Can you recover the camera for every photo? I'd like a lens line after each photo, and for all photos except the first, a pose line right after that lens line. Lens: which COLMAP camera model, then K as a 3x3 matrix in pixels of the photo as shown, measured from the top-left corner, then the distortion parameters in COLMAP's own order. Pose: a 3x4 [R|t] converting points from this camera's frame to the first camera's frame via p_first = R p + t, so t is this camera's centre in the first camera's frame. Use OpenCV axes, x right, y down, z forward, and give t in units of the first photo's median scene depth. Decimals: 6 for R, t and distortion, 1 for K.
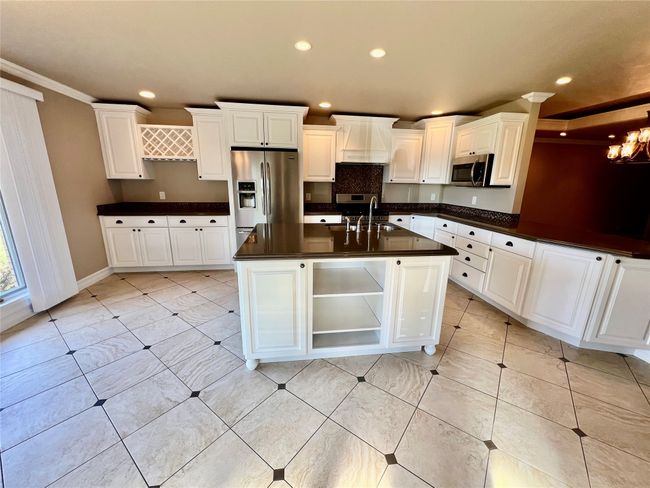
lens RADIAL K [[266.0, 0, 320.4], [0, 266.0, 245.4], [0, 0, 1]] dist [-0.002651, 0.000019]
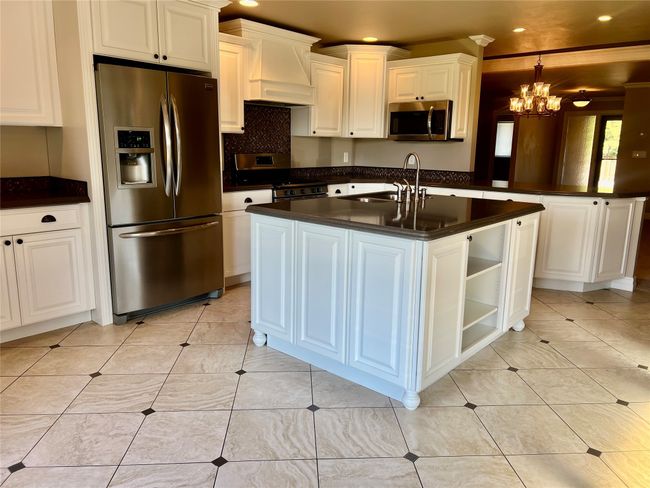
lens RADIAL K [[505.9, 0, 325.0], [0, 505.9, 244.0], [0, 0, 1]] dist [0.008893, -0.000540]
pose [[0.746931, -0.132086, 0.651649, -0.656872], [0.151442, 0.988106, 0.026698, -0.004444], [-0.647425, 0.078745, 0.758050, 0.083688]]
